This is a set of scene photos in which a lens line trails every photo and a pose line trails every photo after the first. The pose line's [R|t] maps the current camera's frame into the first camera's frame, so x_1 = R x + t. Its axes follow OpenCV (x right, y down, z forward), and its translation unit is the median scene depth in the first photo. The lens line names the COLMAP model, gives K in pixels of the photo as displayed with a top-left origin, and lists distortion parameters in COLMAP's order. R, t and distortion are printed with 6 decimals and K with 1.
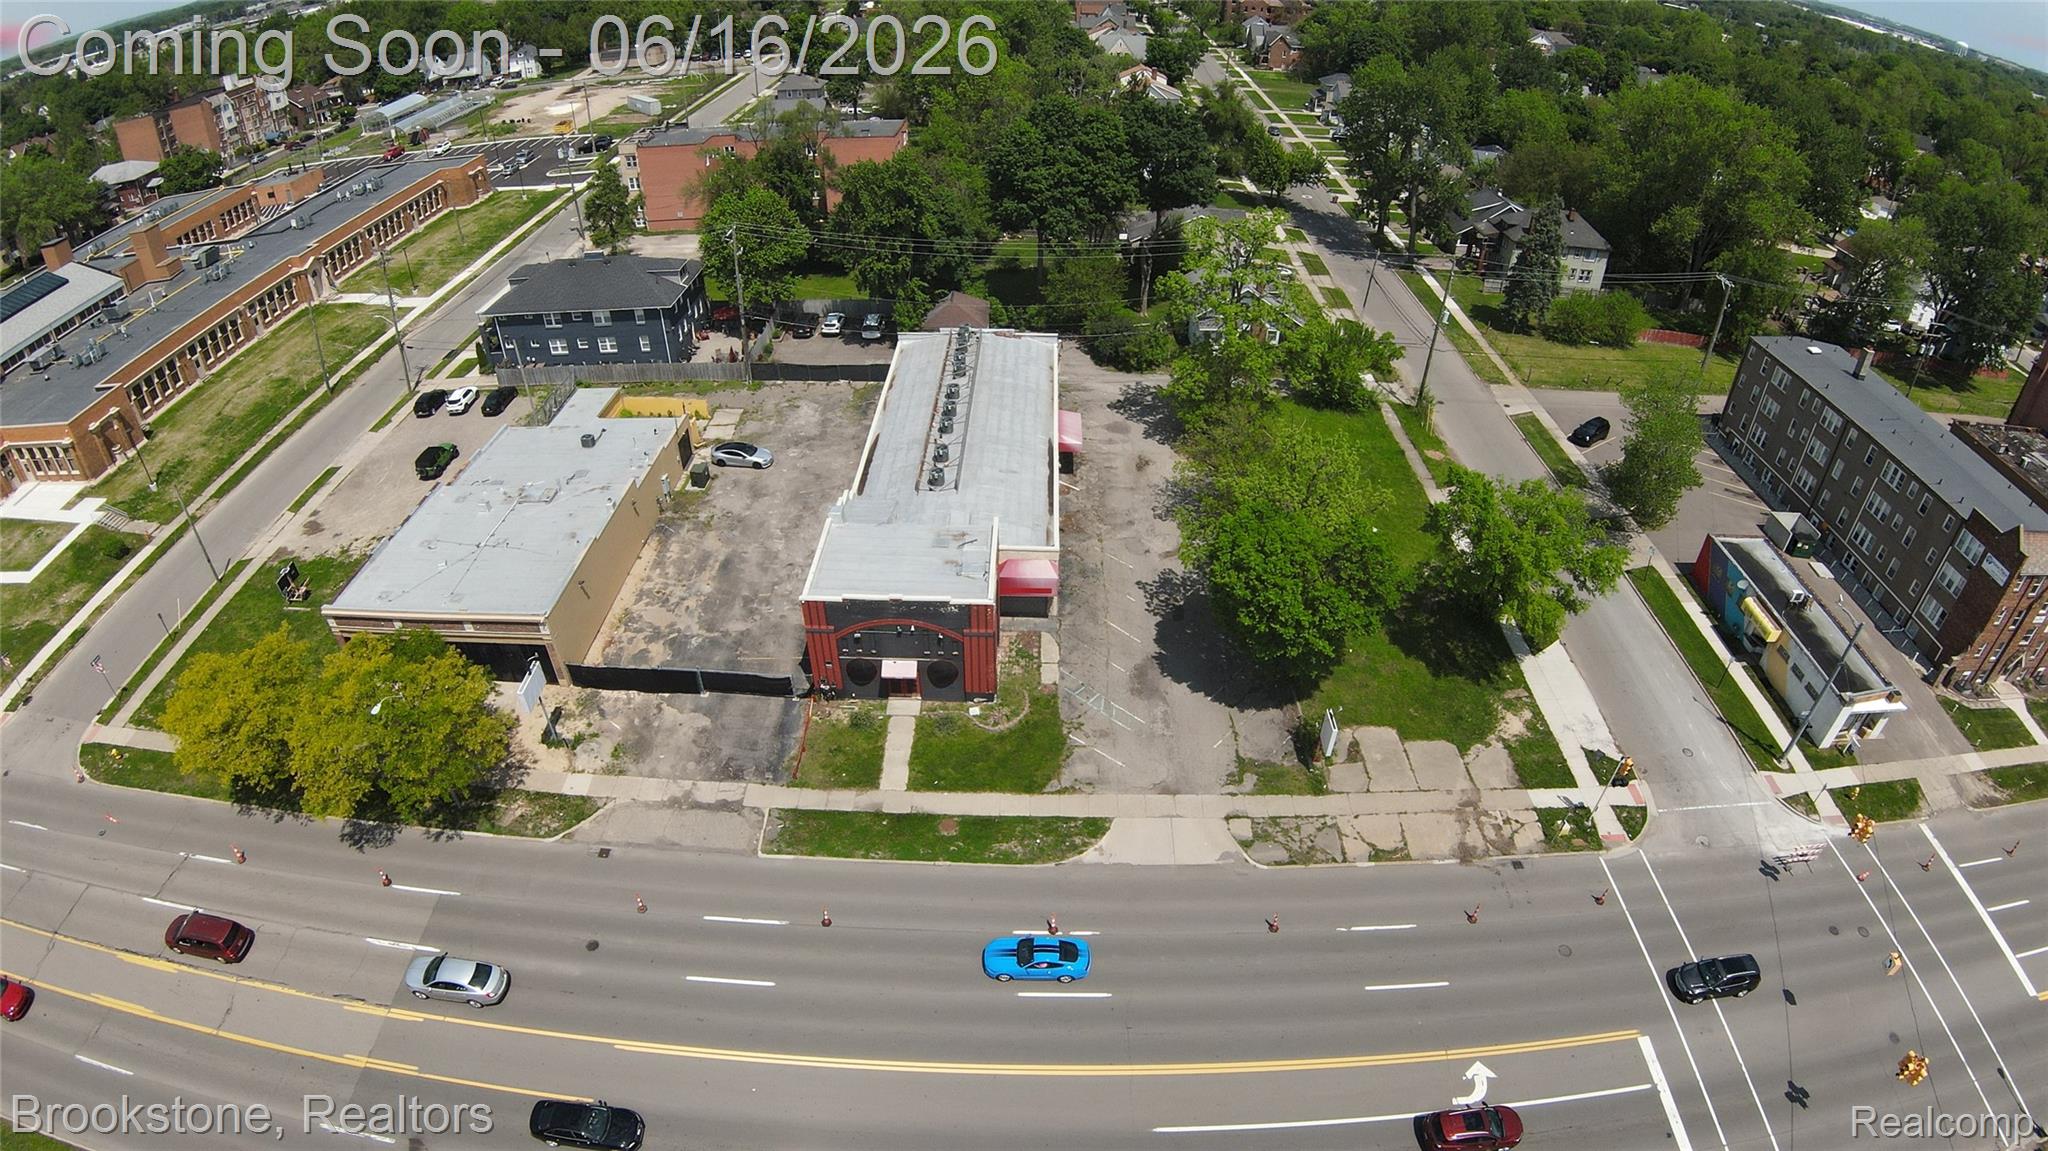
lens RADIAL K [[1013.6, 0, 1020.9], [0, 1013.6, 555.7], [0, 0, 1]] dist [-0.212530, 0.037077]
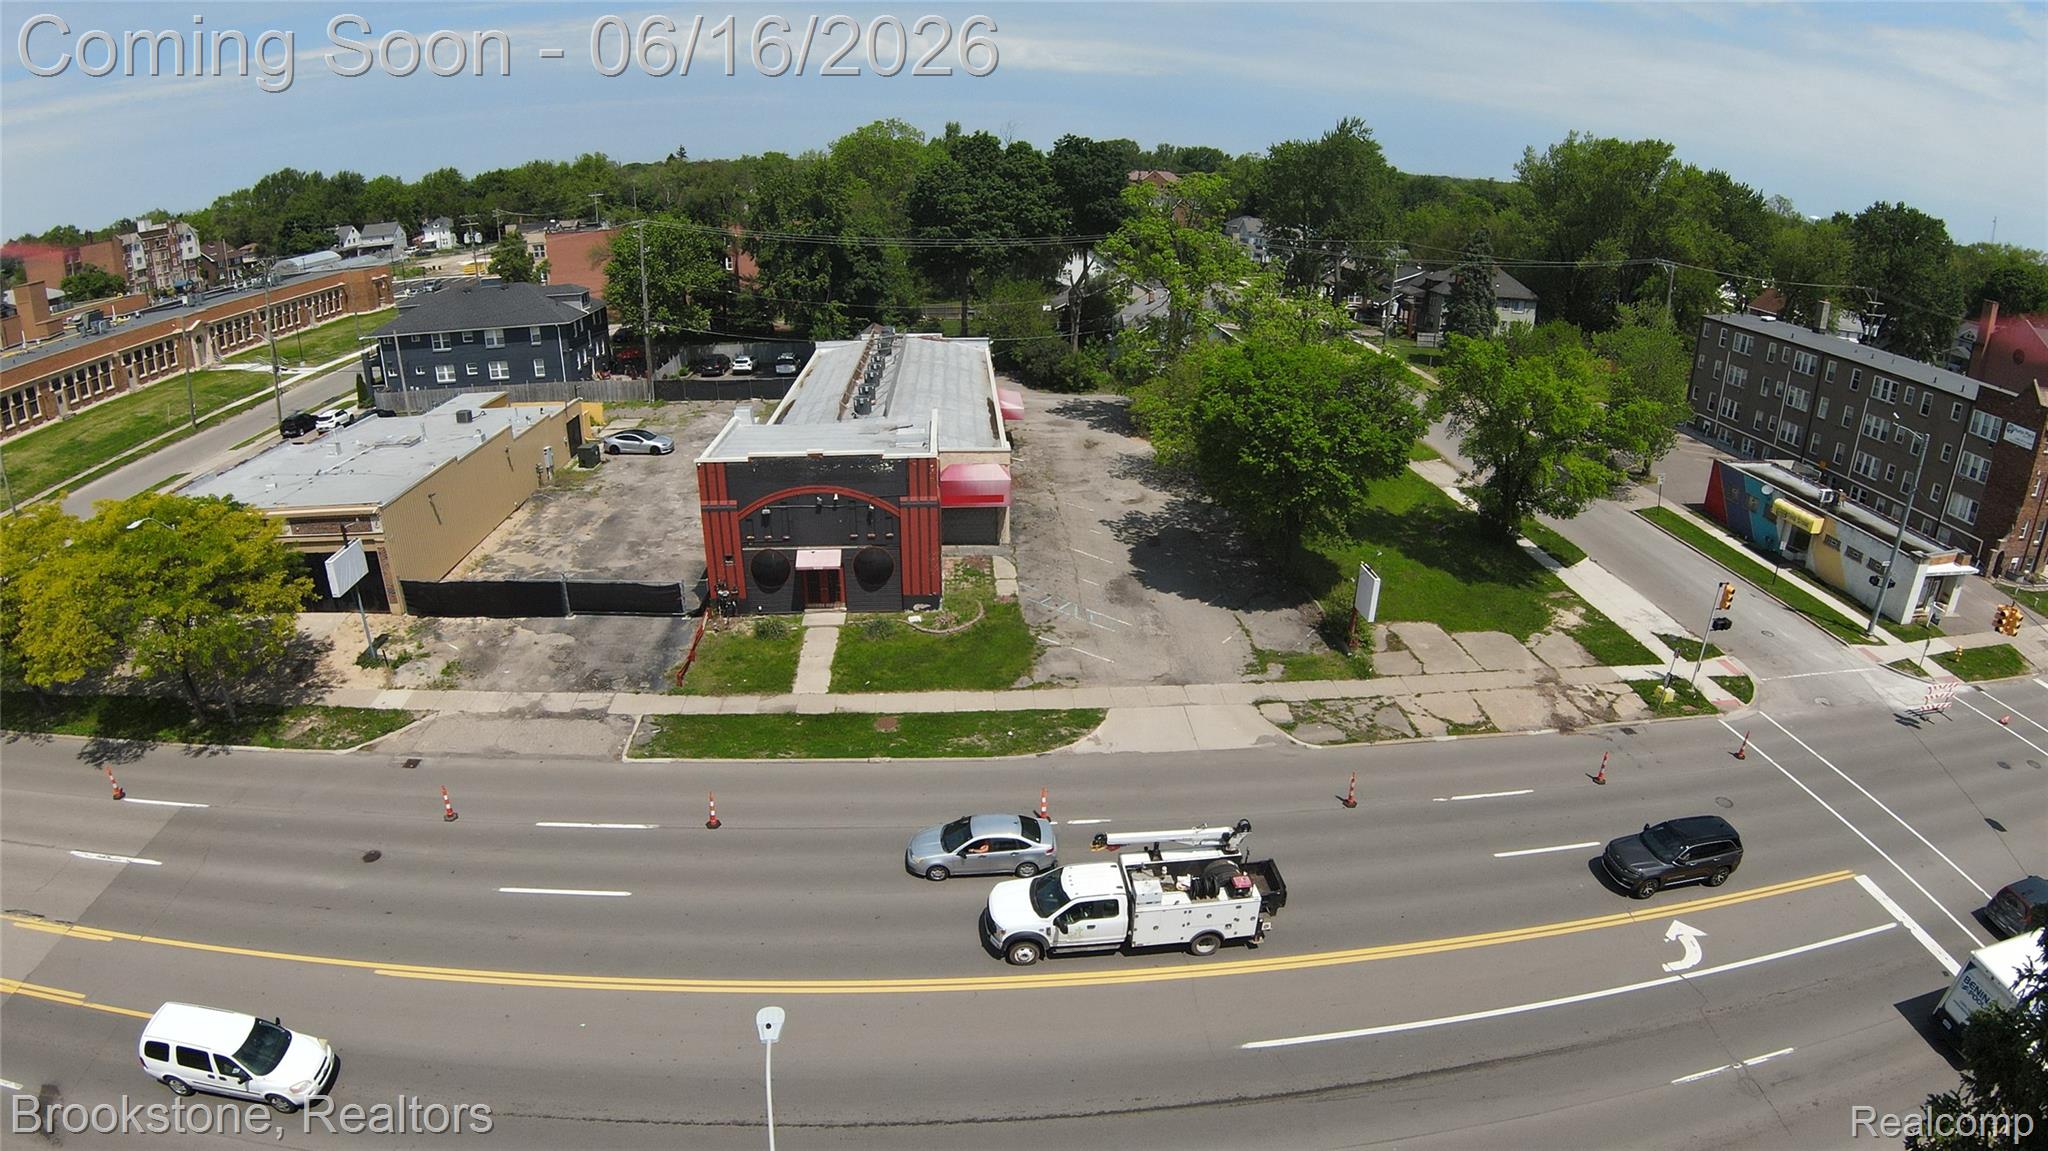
lens RADIAL K [[1013.6, 0, 1020.9], [0, 1013.6, 556.5], [0, 0, 1]] dist [-0.212530, 0.037077]
pose [[0.995767, -0.031287, 0.086425, -0.030615], [0.050656, 0.971398, -0.231991, 0.293032], [-0.076695, 0.235387, 0.968871, 0.222629]]
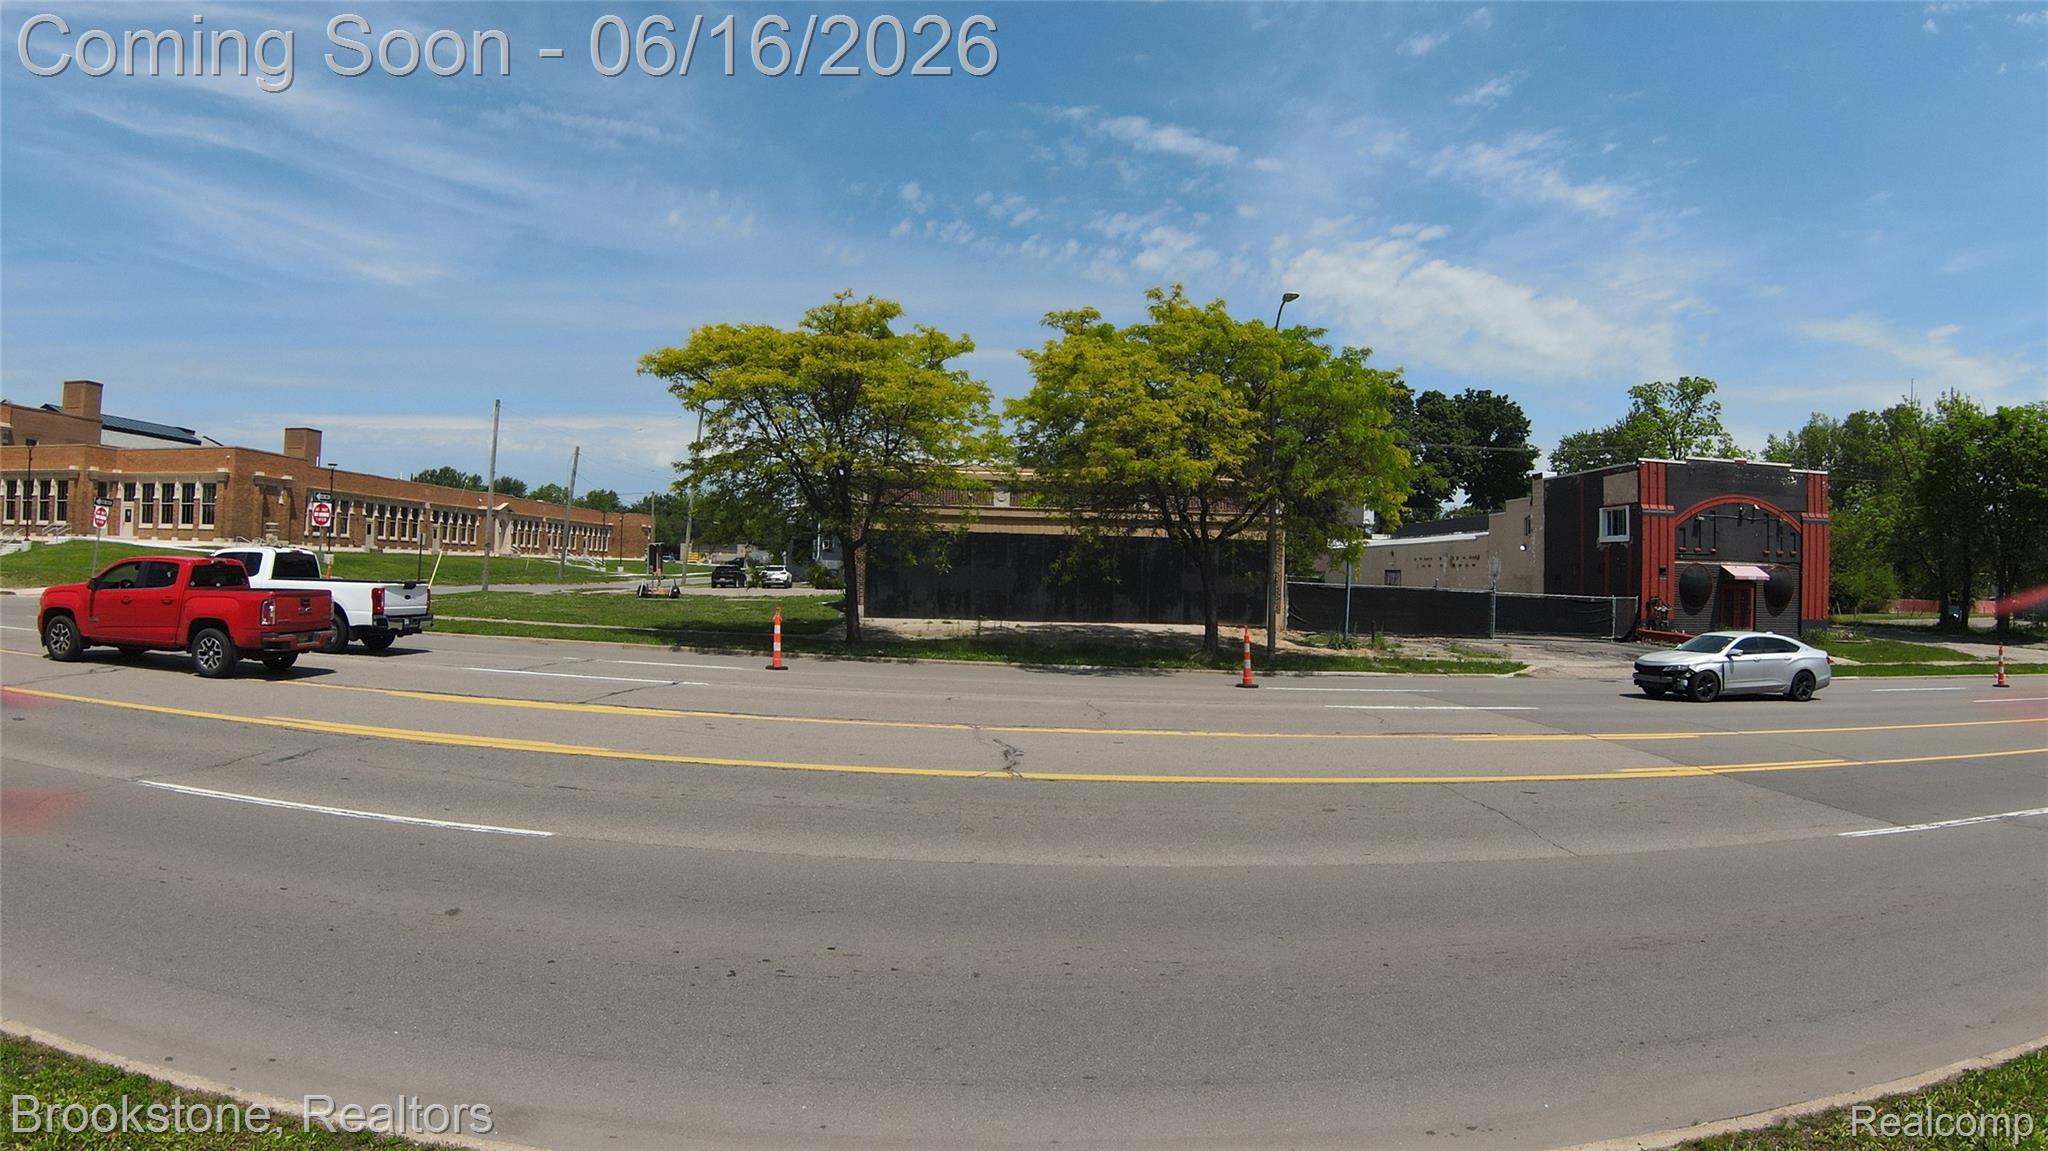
lens RADIAL K [[1013.6, 0, 1034.0], [0, 1013.6, 557.4], [0, 0, 1]] dist [-0.212530, 0.037077]
pose [[0.997635, 0.021078, 0.065428, -0.671559], [0.021861, 0.805118, -0.592712, 0.471796], [-0.065171, 0.592740, 0.802753, 0.486031]]
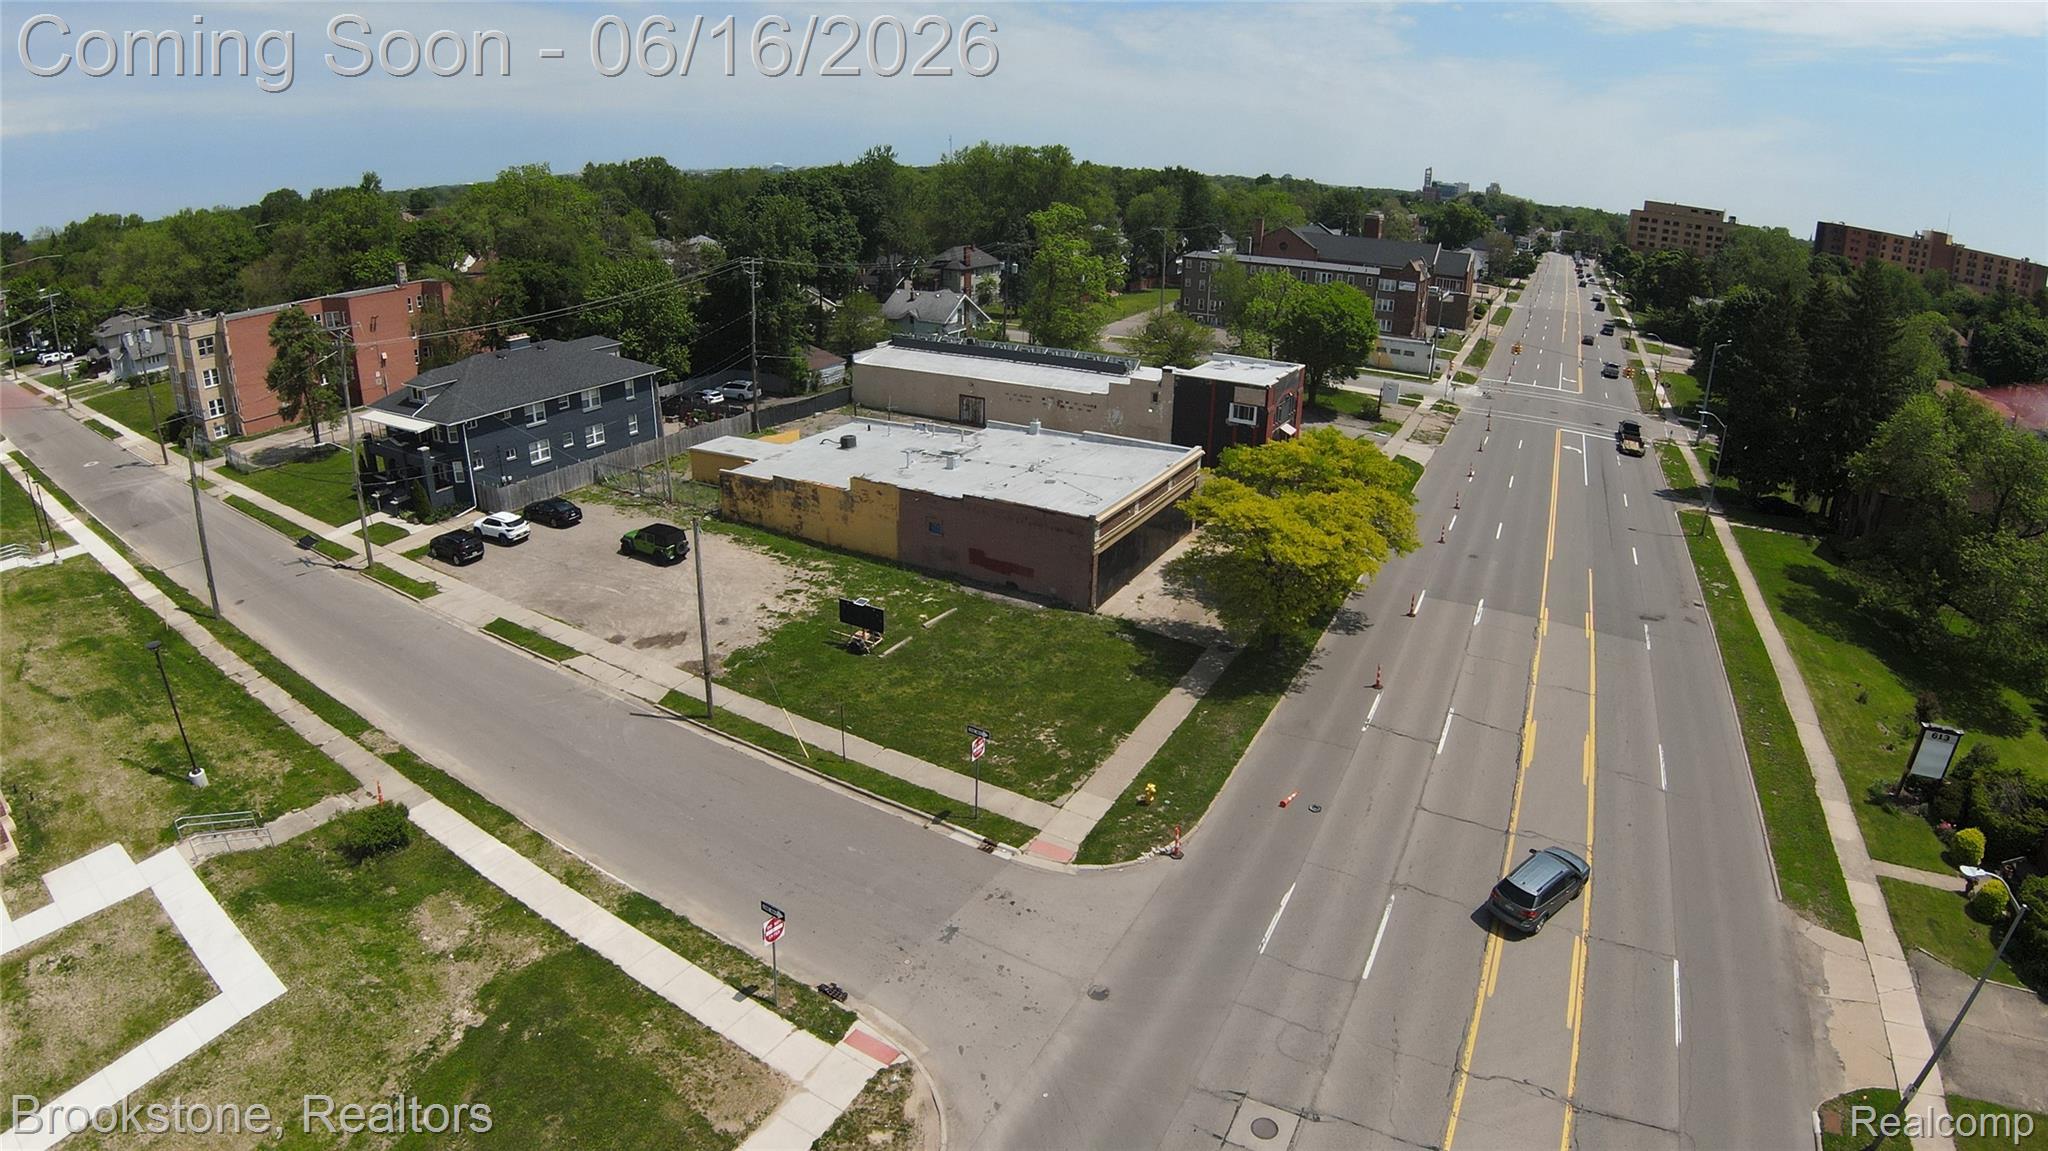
lens RADIAL K [[1013.6, 0, 1017.7], [0, 1013.6, 566.8], [0, 0, 1]] dist [-0.212530, 0.037077]
pose [[0.482423, -0.325951, 0.813034, -1.508169], [0.498368, 0.865450, 0.051253, 0.015502], [-0.720346, 0.380464, 0.579956, 0.510098]]
